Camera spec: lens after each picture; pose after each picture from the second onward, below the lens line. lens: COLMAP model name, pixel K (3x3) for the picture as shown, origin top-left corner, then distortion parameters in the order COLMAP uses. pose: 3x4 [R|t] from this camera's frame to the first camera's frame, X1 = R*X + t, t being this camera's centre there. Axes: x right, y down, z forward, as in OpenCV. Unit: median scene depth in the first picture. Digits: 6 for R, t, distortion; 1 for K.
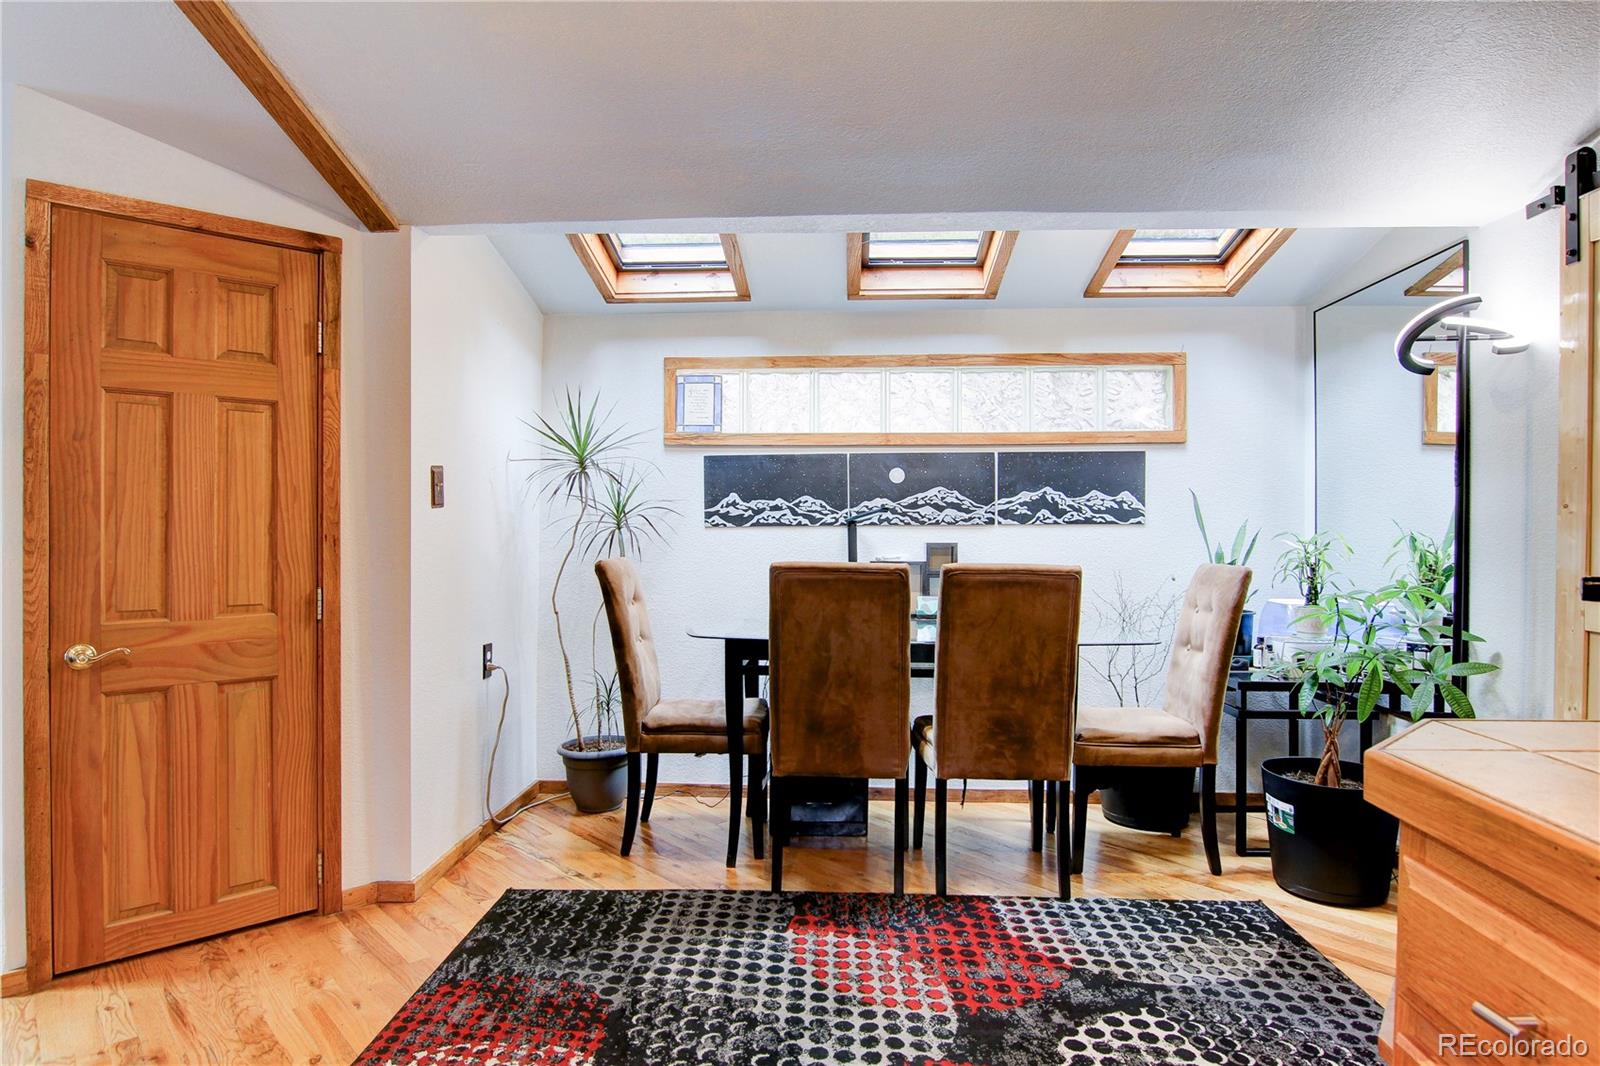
lens RADIAL K [[903.7, 0, 805.6], [0, 903.7, 530.0], [0, 0, 1]] dist [-0.002116, -0.014046]
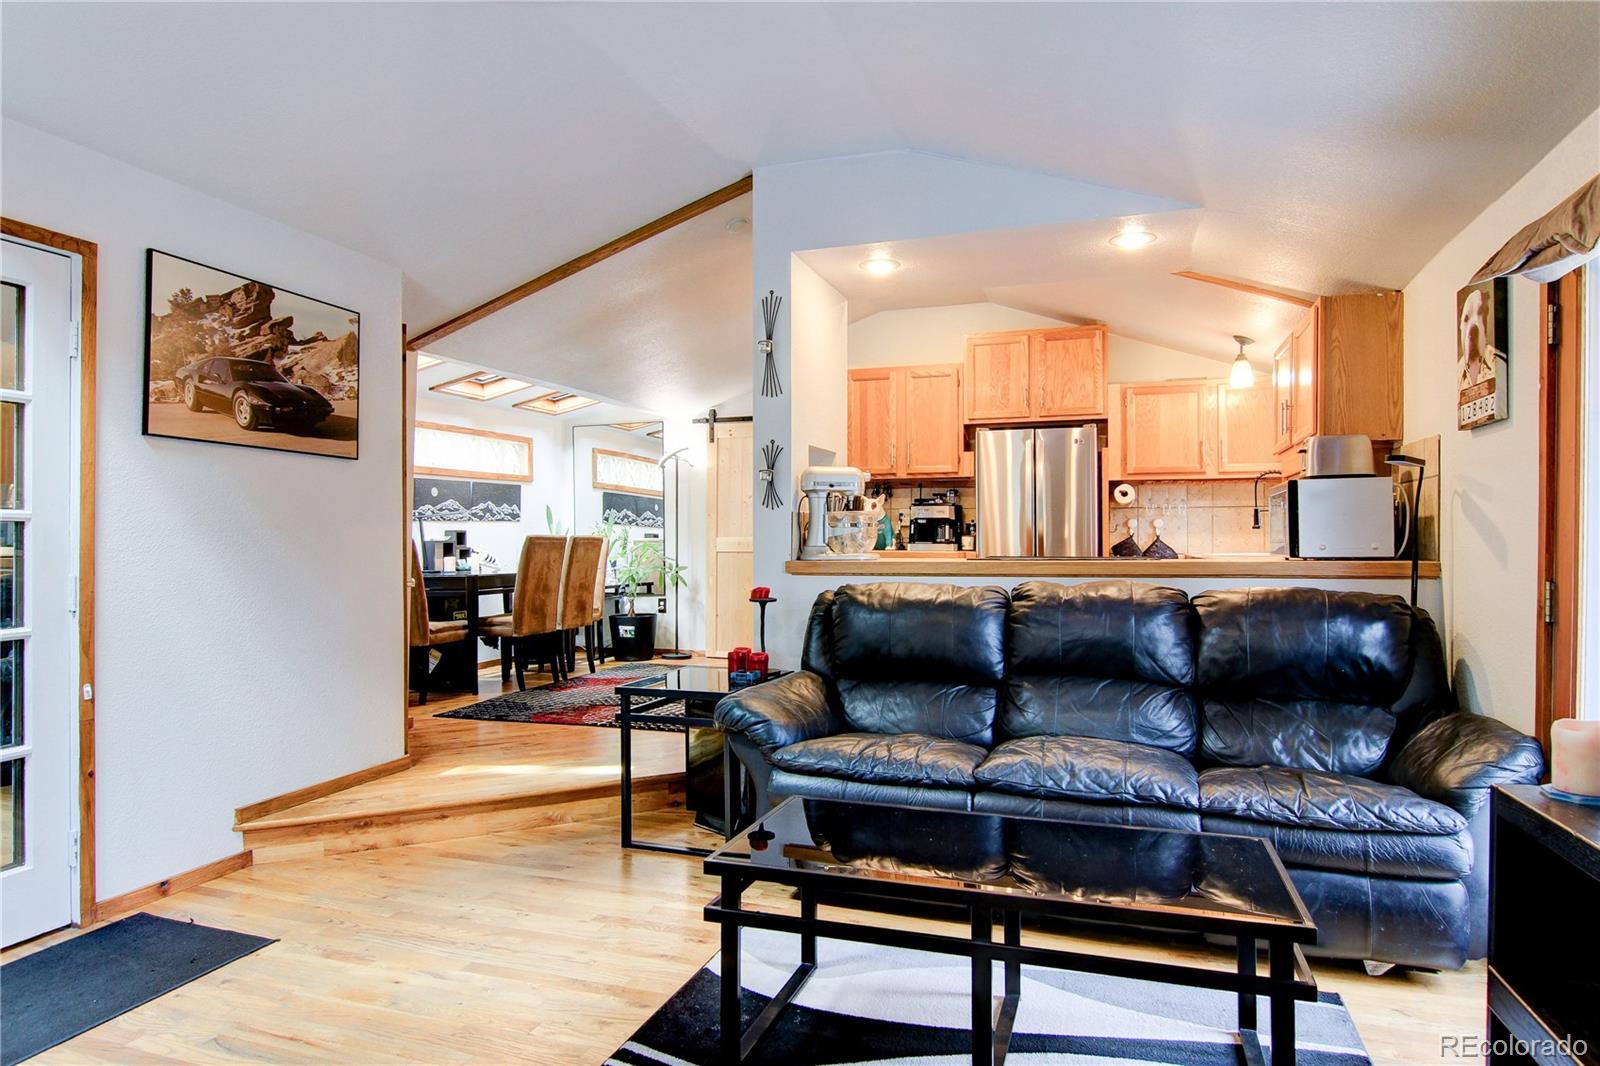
lens RADIAL K [[932.6, 0, 803.2], [0, 932.6, 531.0], [0, 0, 1]] dist [-0.001817, -0.016098]
pose [[0.281372, 0.000183, 0.959599, -2.112183], [0.010133, 0.999944, -0.003162, 0.041392], [-0.959545, 0.010614, 0.281354, -0.275847]]
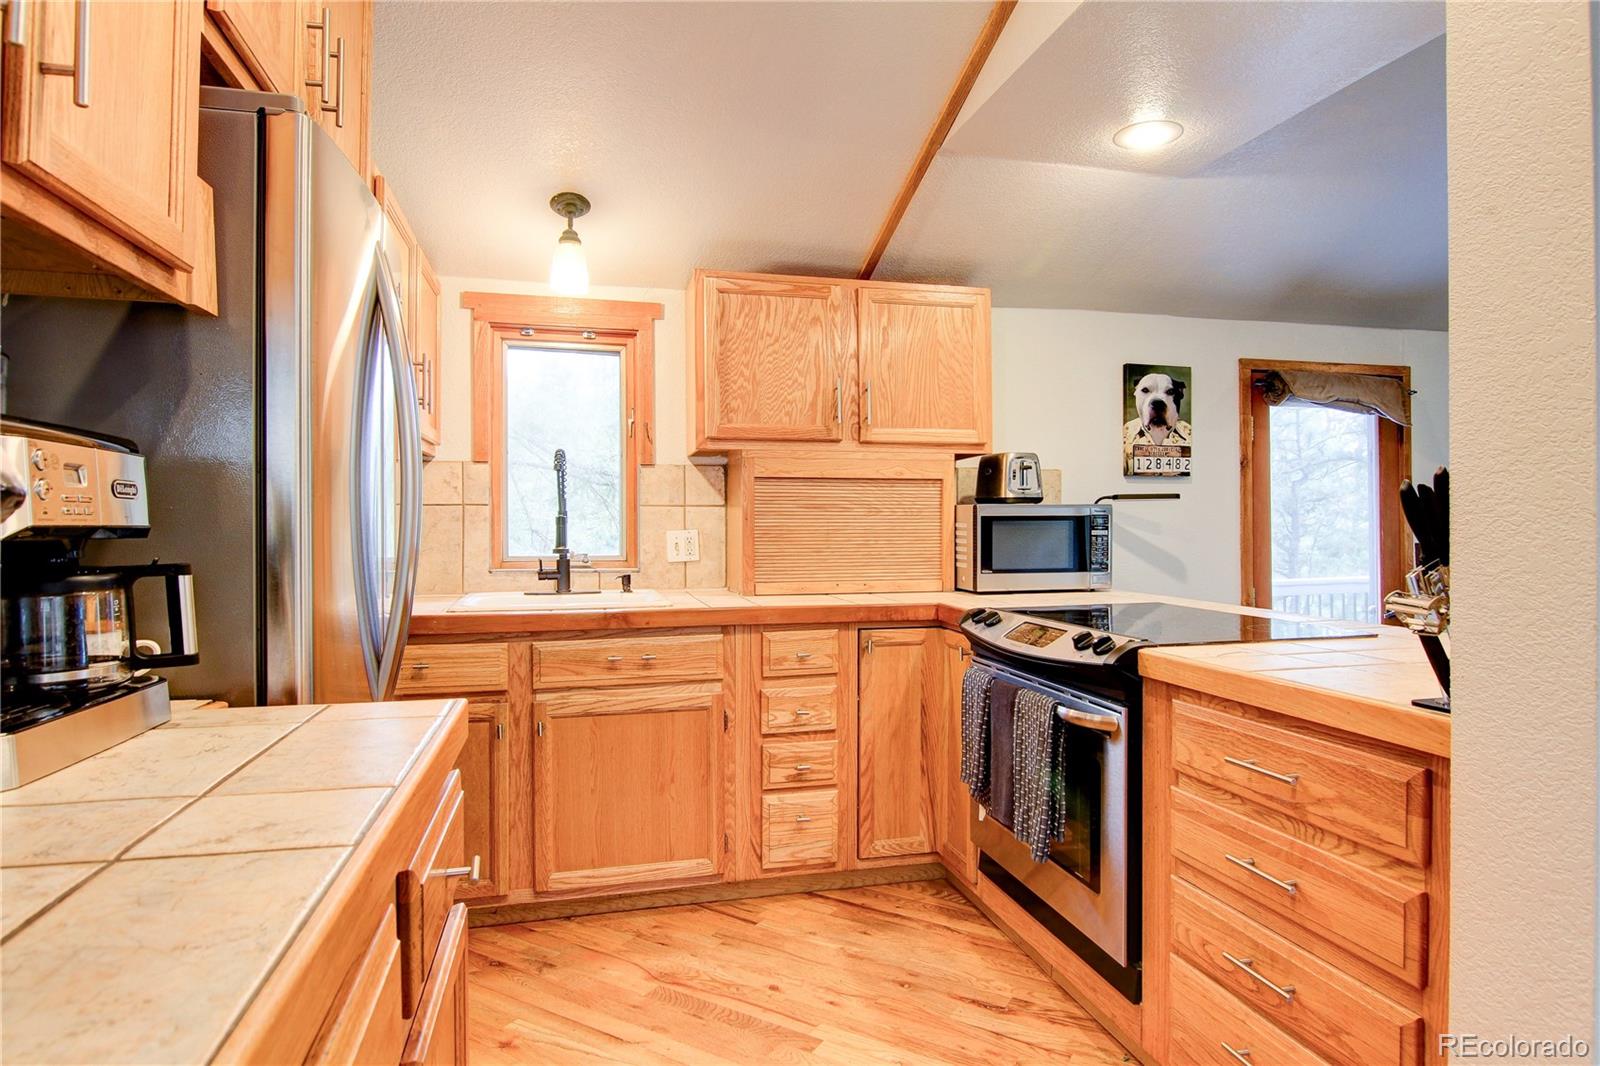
lens RADIAL K [[919.5, 0, 803.9], [0, 919.5, 528.3], [0, 0, 1]] dist [-0.005238, -0.012819]
pose [[-0.958074, -0.010095, -0.286344, 0.175912], [-0.013217, 0.999872, 0.008972, -0.003844], [0.286217, 0.012381, -0.958085, 0.509478]]
